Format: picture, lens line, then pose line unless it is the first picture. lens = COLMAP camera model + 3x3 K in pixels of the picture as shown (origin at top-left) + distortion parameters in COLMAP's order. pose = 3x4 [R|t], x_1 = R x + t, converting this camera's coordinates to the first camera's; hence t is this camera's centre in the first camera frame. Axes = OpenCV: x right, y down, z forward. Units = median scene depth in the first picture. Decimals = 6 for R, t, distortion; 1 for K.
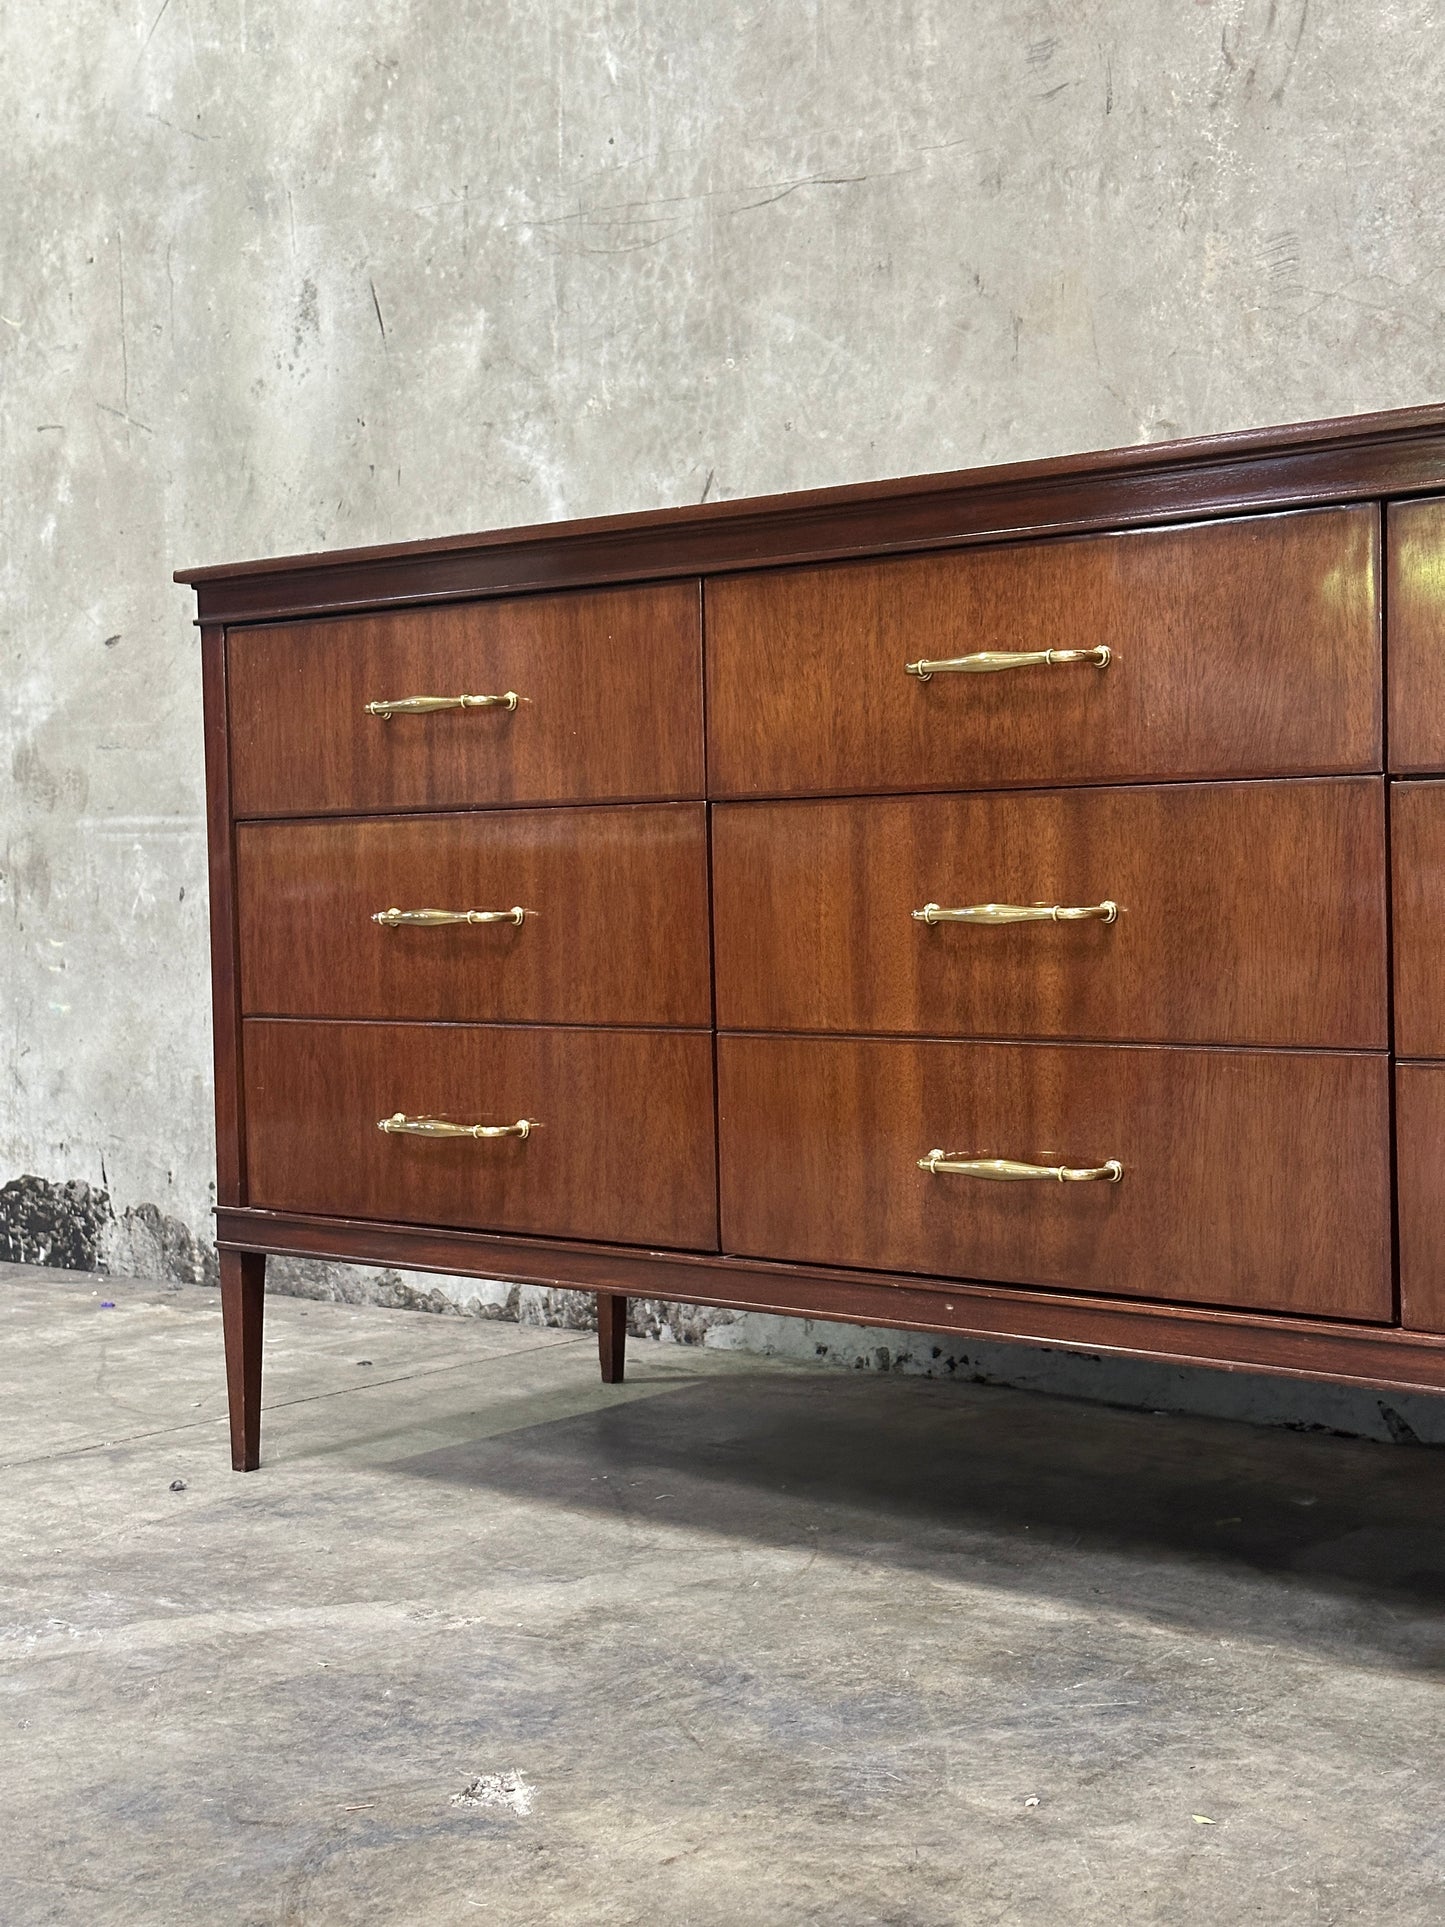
lens RADIAL K [[2683.1, 0, 723.3], [0, 2683.1, 962.6], [0, 0, 1]] dist [0.122838, 0.000000]
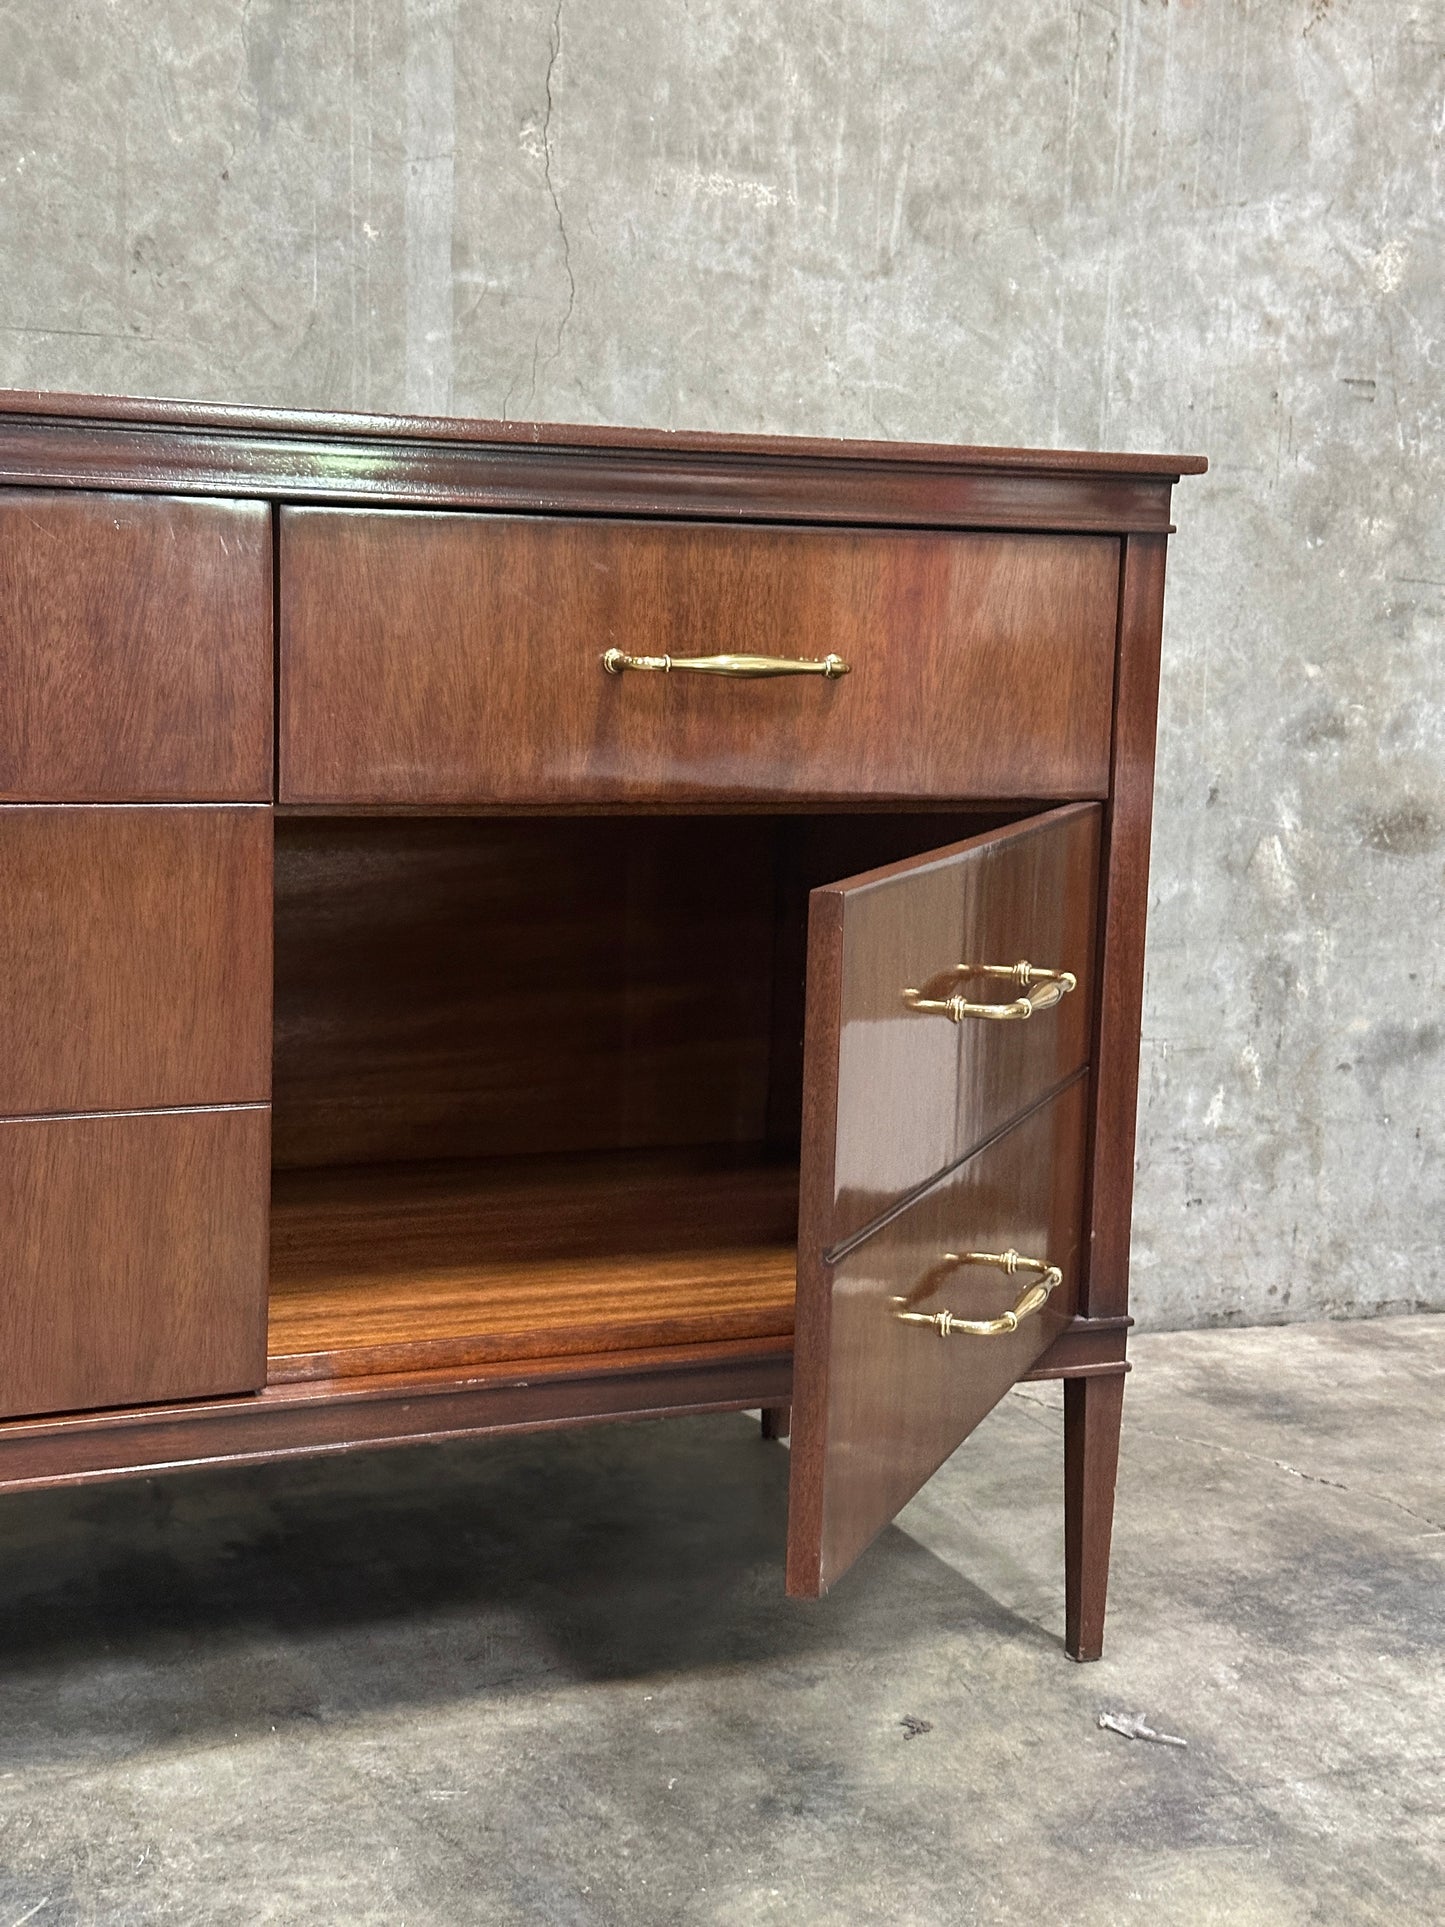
lens RADIAL K [[2683.1, 0, 708.5], [0, 2683.1, 938.8], [0, 0, 1]] dist [0.122838, 0.000000]
pose [[0.445759, -0.084677, 0.891139, -0.296781], [-0.005701, 0.995227, 0.097419, -0.066798], [-0.895135, -0.048506, 0.443148, 0.272631]]
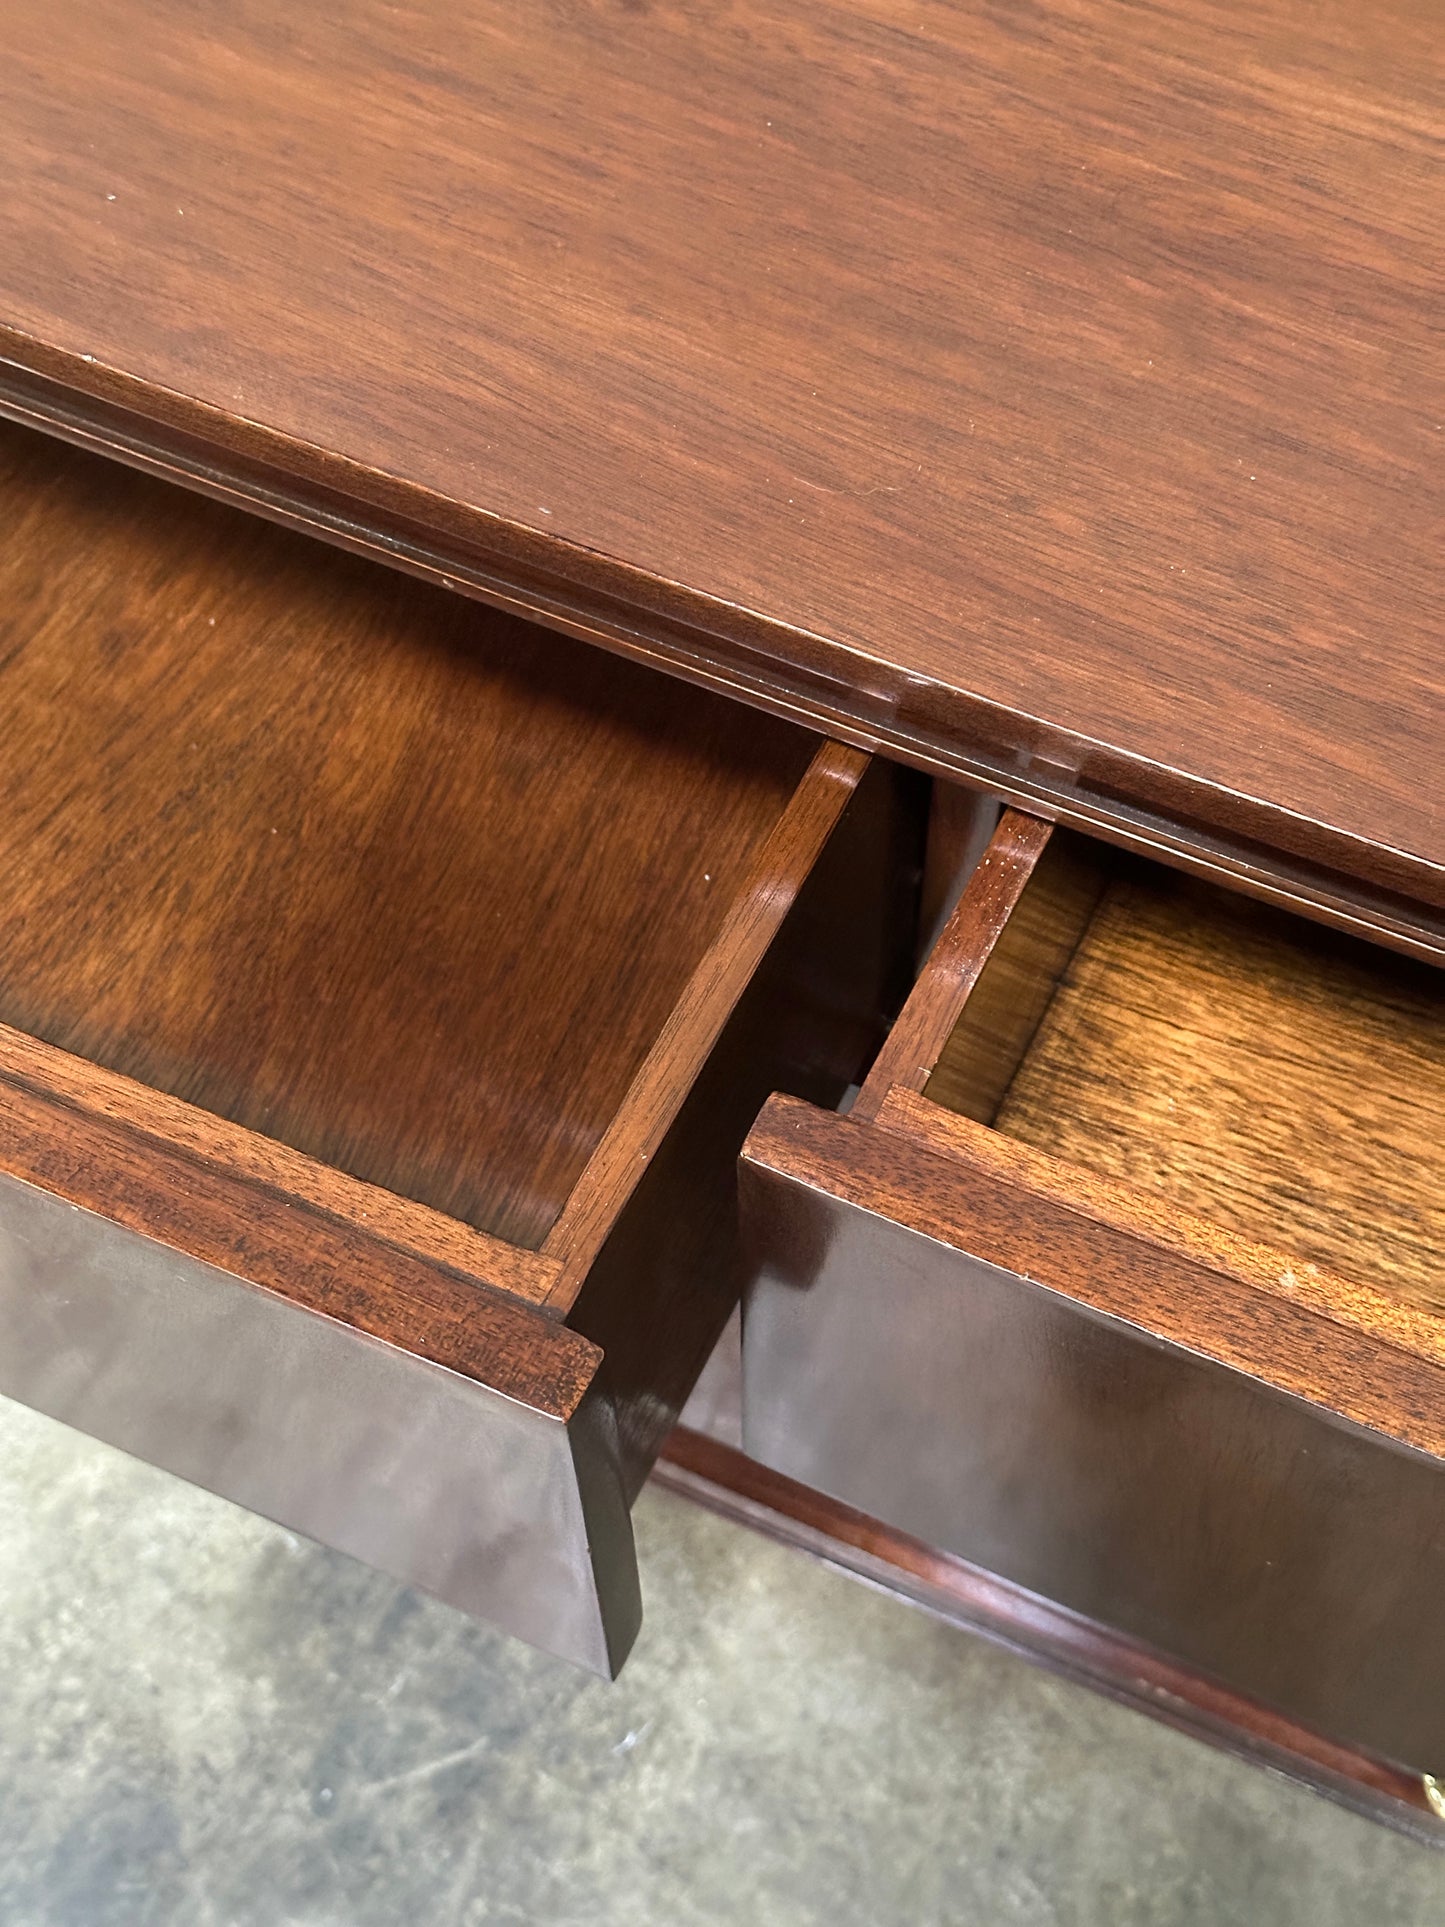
lens RADIAL K [[2683.1, 0, 720.8], [0, 2683.1, 945.8], [0, 0, 1]] dist [0.122838, 0.000000]
pose [[0.968350, -0.209359, 0.135895, 0.096177], [-0.002479, 0.536366, 0.843982, -0.259221], [-0.249585, -0.817607, 0.518871, 0.477552]]
